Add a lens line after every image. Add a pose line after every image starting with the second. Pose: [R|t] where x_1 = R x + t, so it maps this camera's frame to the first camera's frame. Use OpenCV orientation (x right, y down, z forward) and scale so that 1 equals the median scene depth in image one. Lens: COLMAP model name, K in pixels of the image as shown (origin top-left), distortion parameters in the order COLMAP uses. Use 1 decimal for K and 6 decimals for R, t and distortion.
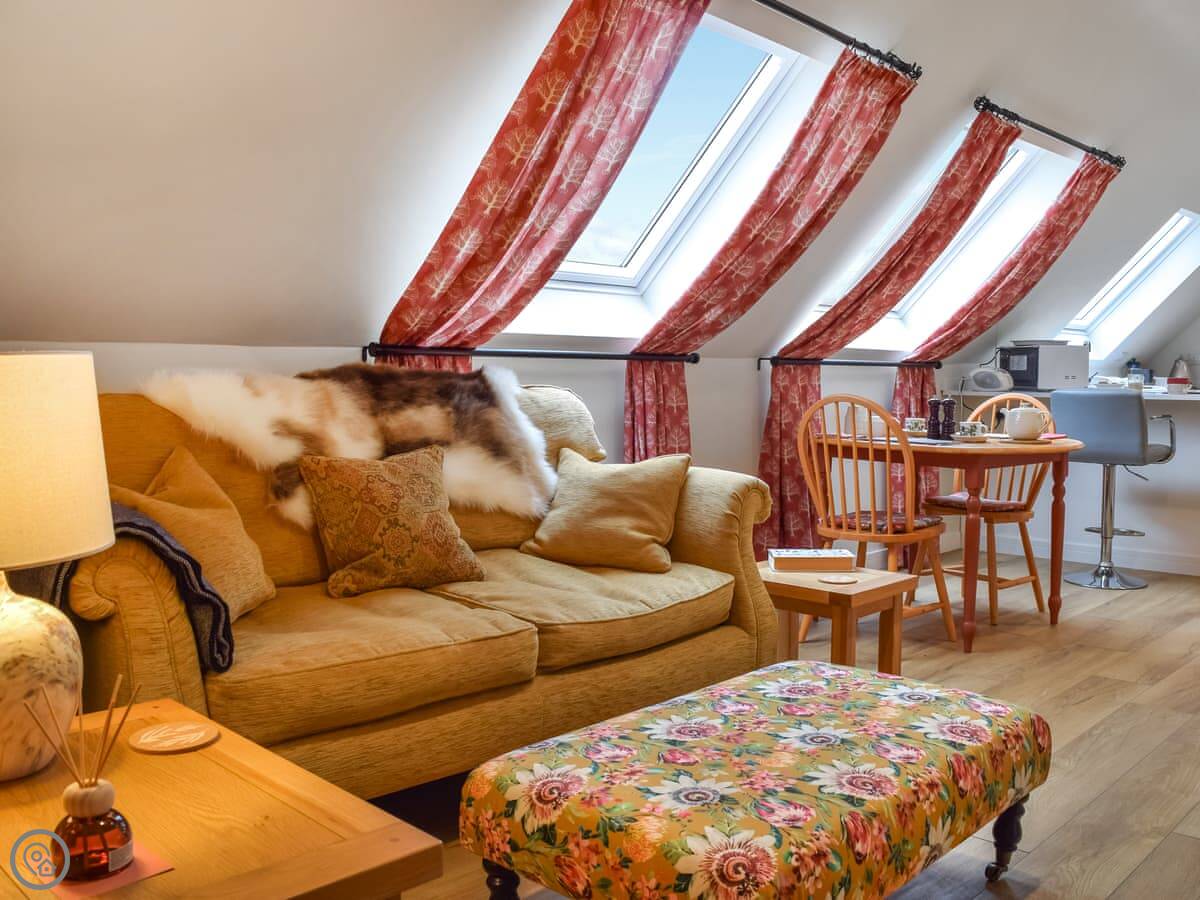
lens RADIAL K [[987.3, 0, 600.0], [0, 987.3, 450.0], [0, 0, 1]] dist [-0.096802, 0.023260]
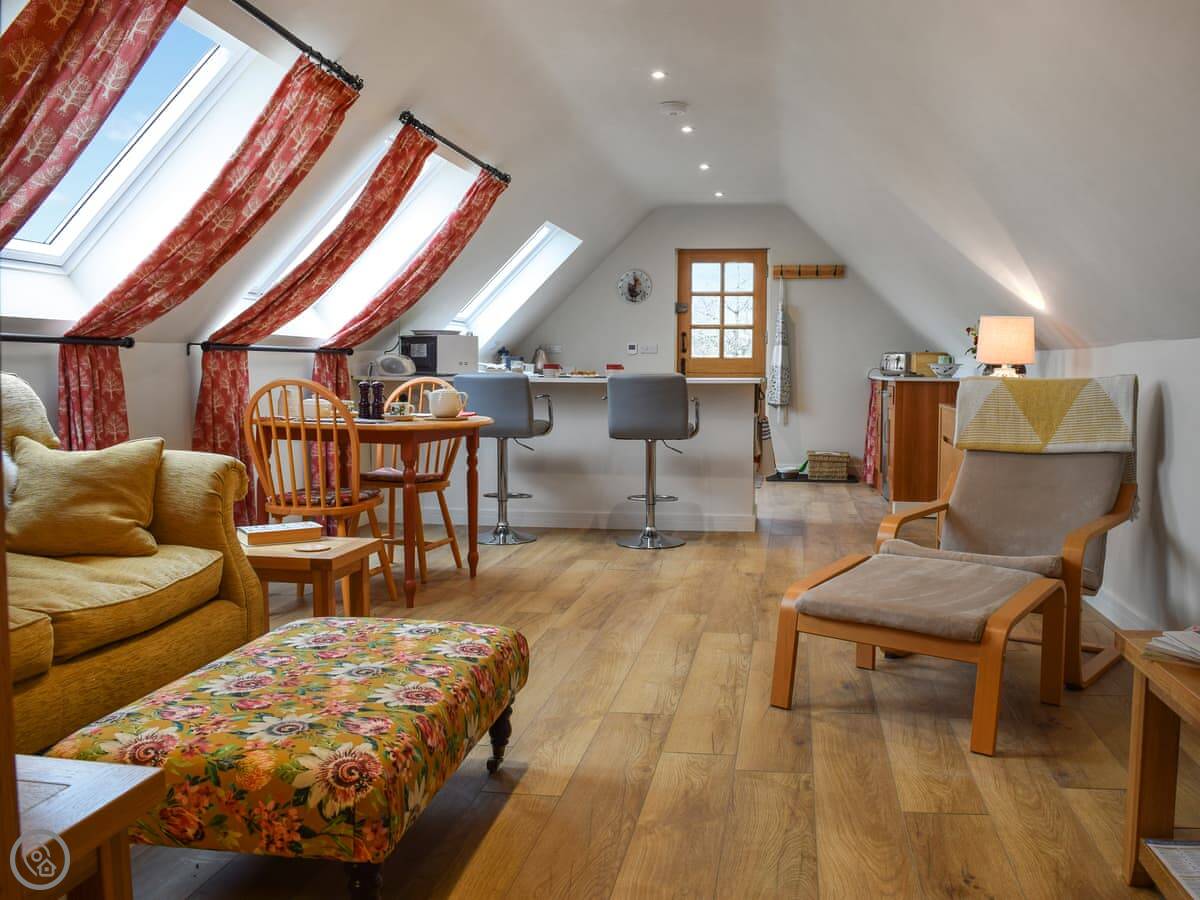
lens RADIAL K [[987.3, 0, 600.0], [0, 987.3, 450.0], [0, 0, 1]] dist [-0.096802, 0.023260]
pose [[0.809880, -0.041282, 0.585141, -0.107902], [0.033944, 0.999147, 0.023509, 0.007666], [-0.585613, 0.000822, 0.810590, -0.053652]]
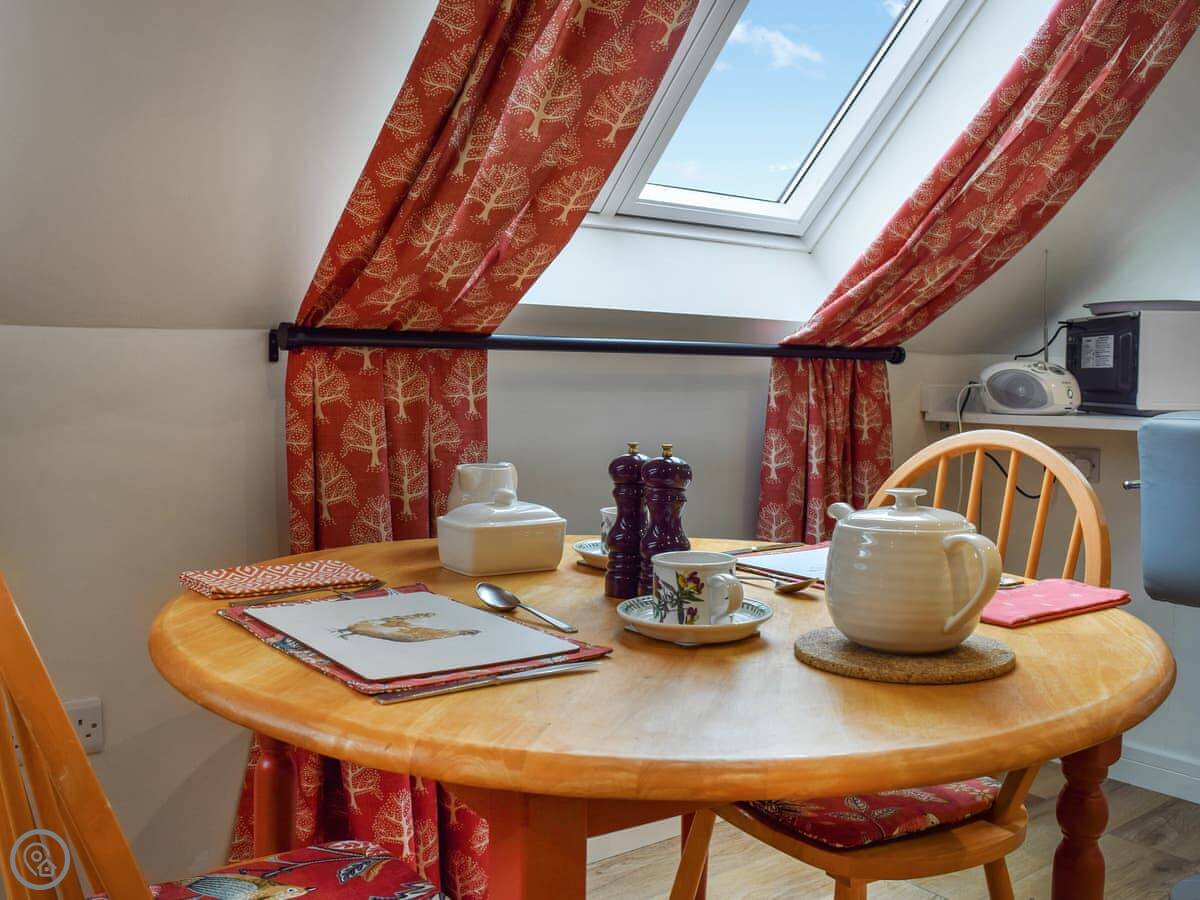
lens RADIAL K [[1052.9, 0, 600.0], [0, 1052.9, 450.0], [0, 0, 1]] dist [-0.058677, -0.006150]
pose [[0.991701, 0.018536, -0.127219, 0.454177], [-0.019007, 0.999816, -0.002486, -0.066034], [0.127149, 0.004883, 0.991872, 0.842594]]
